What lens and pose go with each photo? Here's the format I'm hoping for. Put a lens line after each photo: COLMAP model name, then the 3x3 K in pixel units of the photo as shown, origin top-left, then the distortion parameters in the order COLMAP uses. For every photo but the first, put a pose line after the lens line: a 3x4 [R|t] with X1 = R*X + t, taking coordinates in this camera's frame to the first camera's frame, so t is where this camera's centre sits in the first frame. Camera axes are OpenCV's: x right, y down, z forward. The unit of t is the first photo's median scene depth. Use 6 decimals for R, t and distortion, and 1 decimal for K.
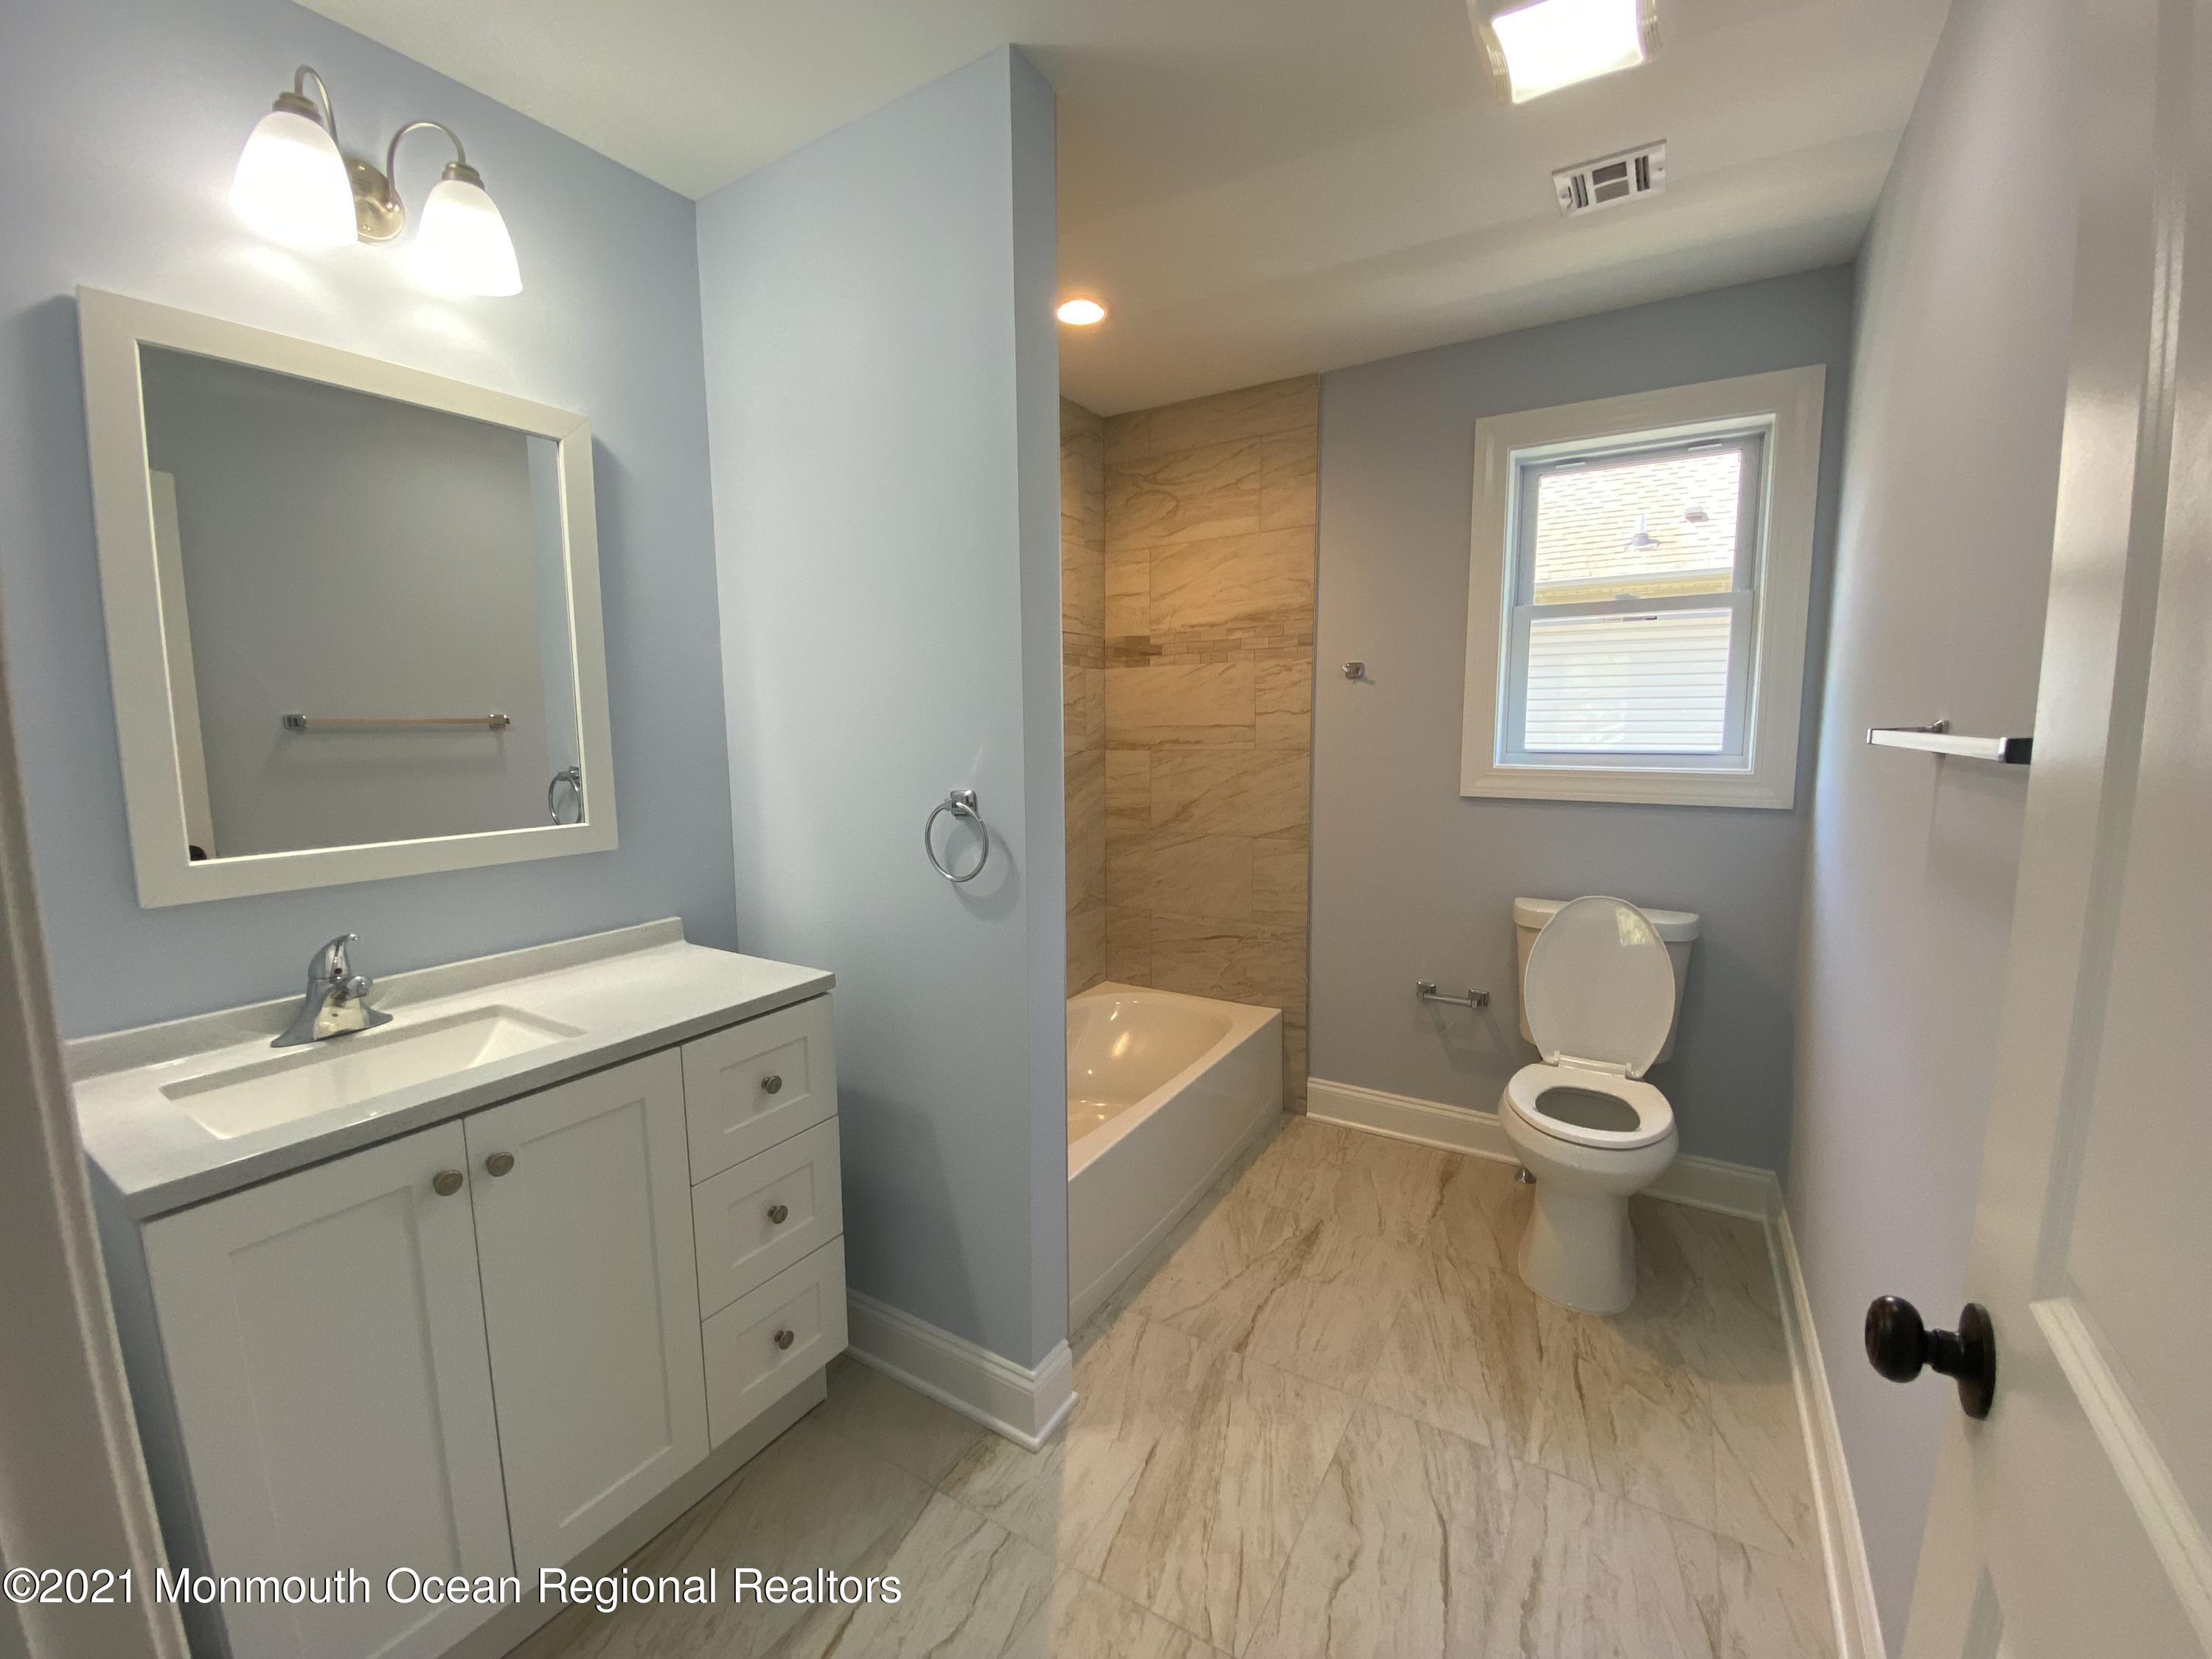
lens RADIAL K [[888.6, 0, 1068.9], [0, 888.6, 823.7], [0, 0, 1]] dist [-0.000949, -0.007039]
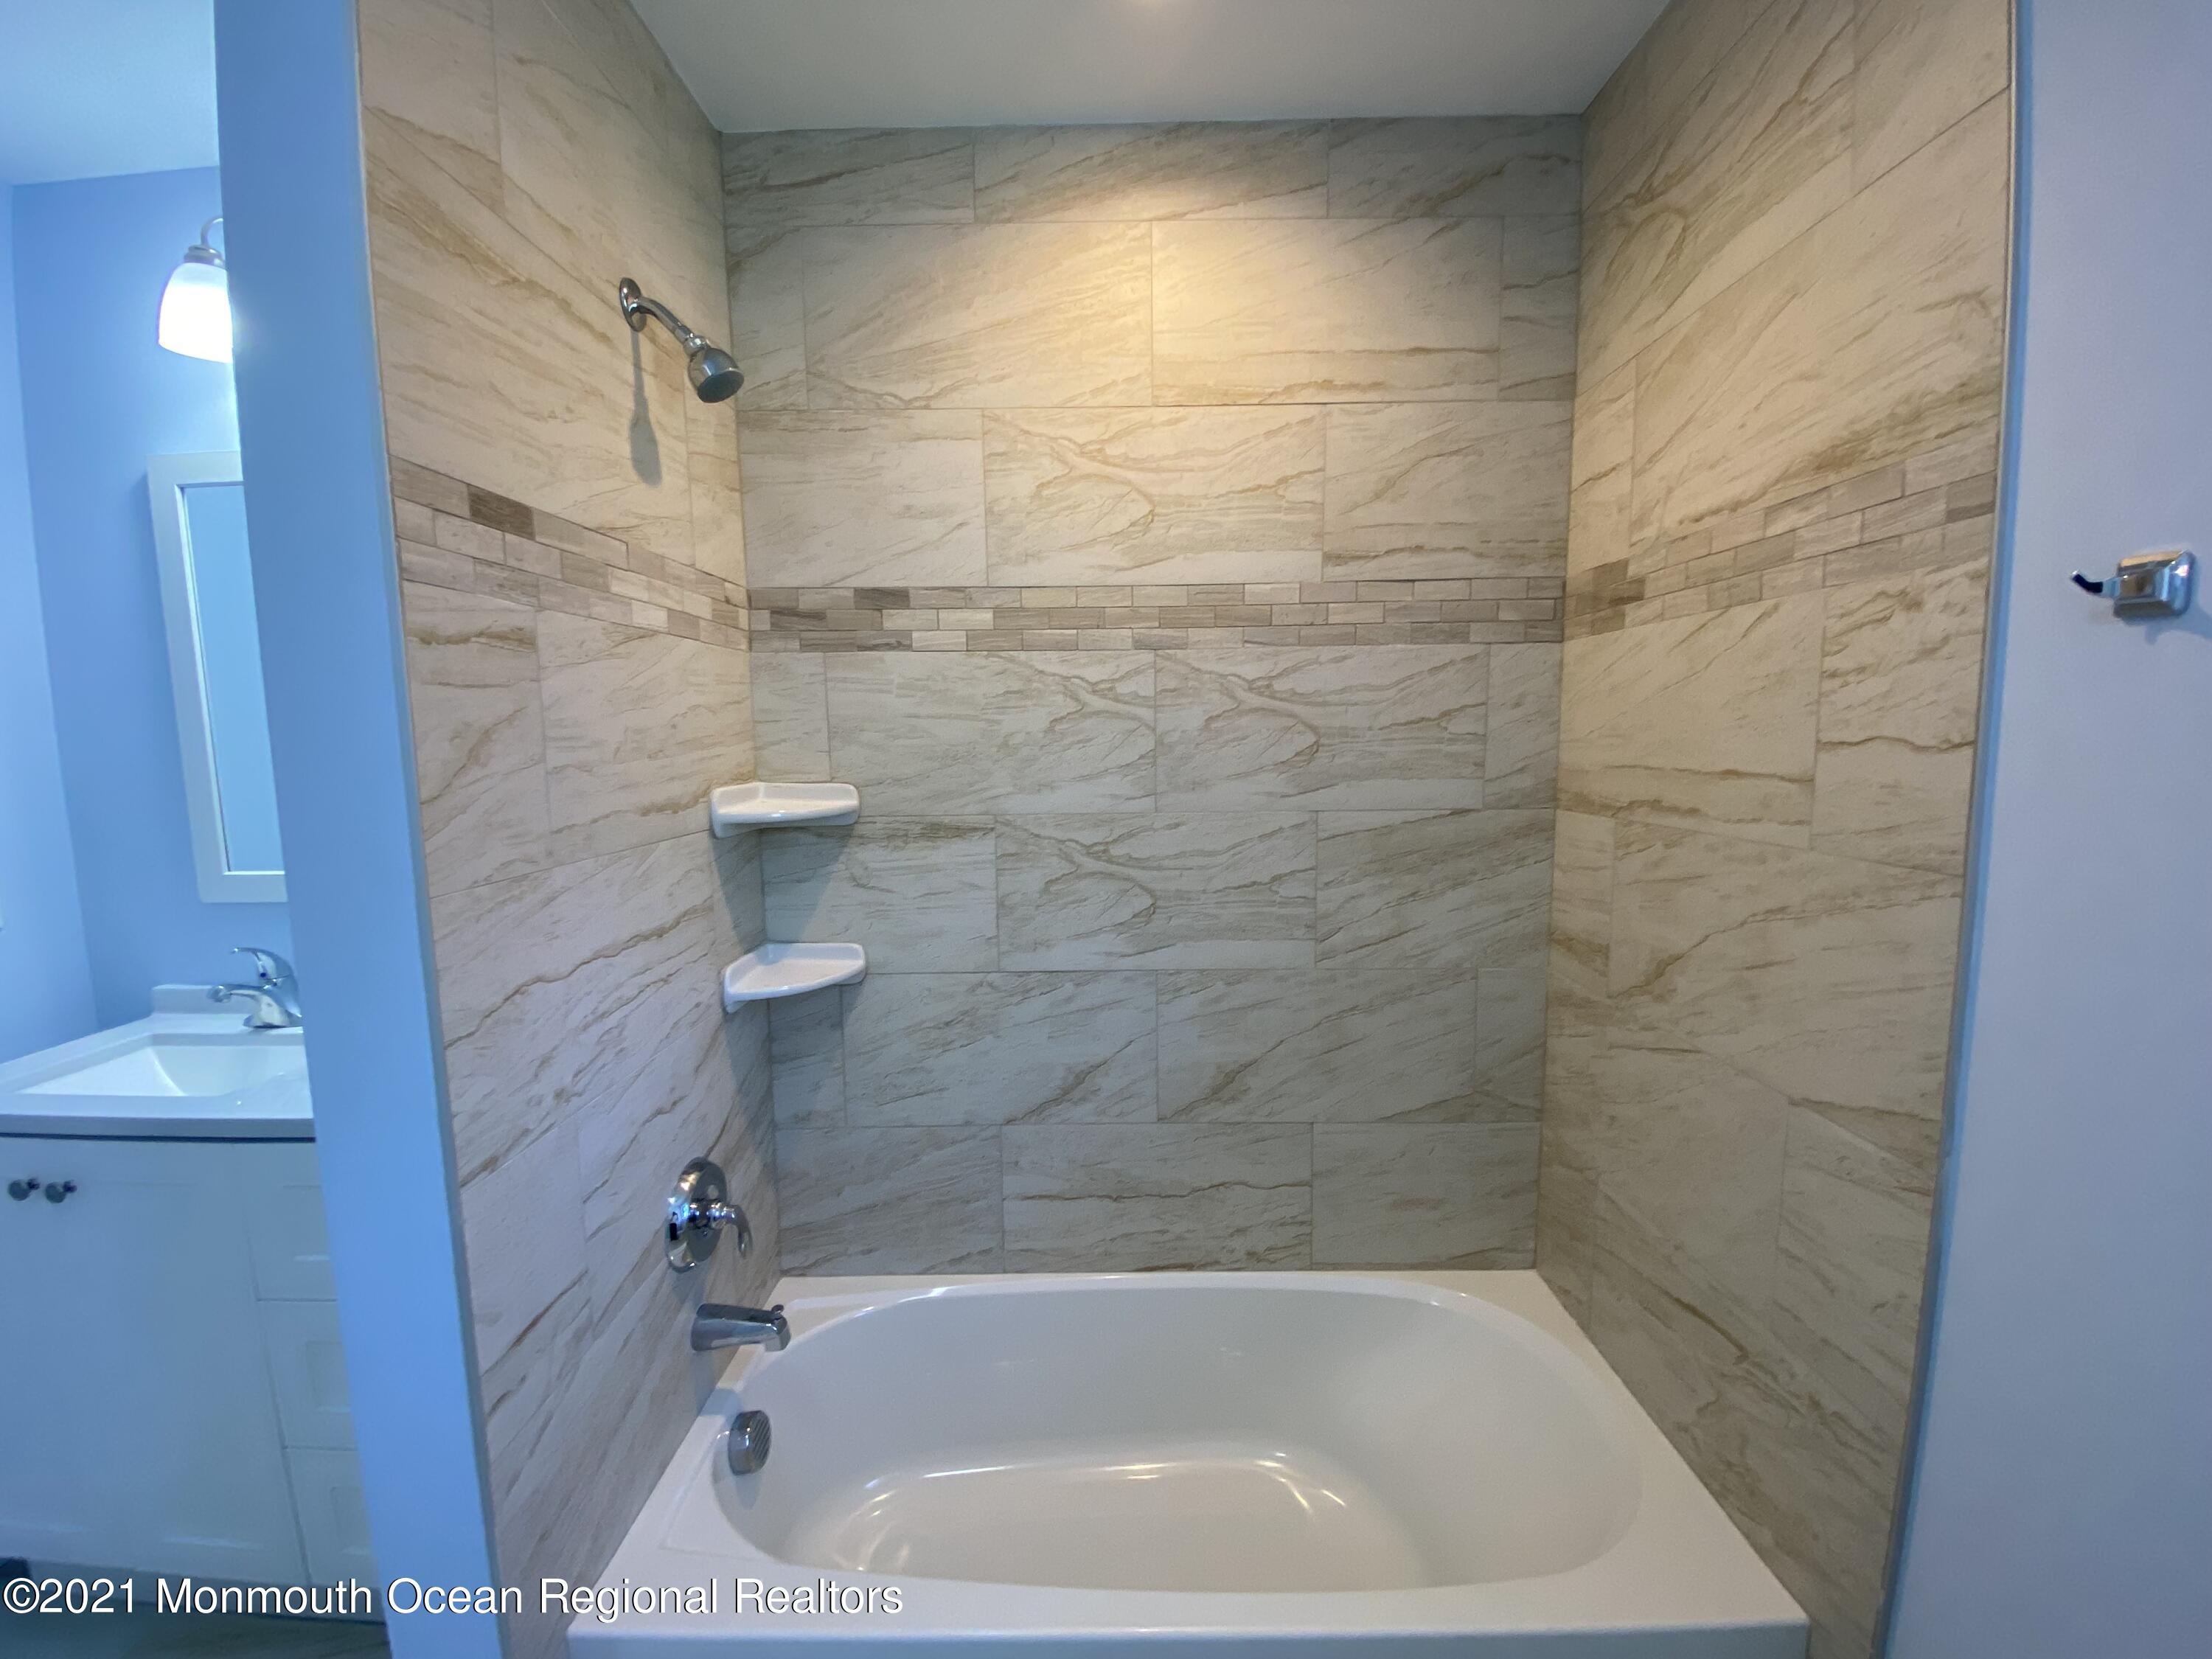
lens RADIAL K [[888.6, 0, 1093.5], [0, 888.6, 813.4], [0, 0, 1]] dist [-0.000949, -0.007039]
pose [[0.536256, 0.080123, -0.840244, 0.332029], [-0.085670, 0.995510, 0.040253, -0.083543], [0.839697, 0.050397, 0.540712, 0.559018]]
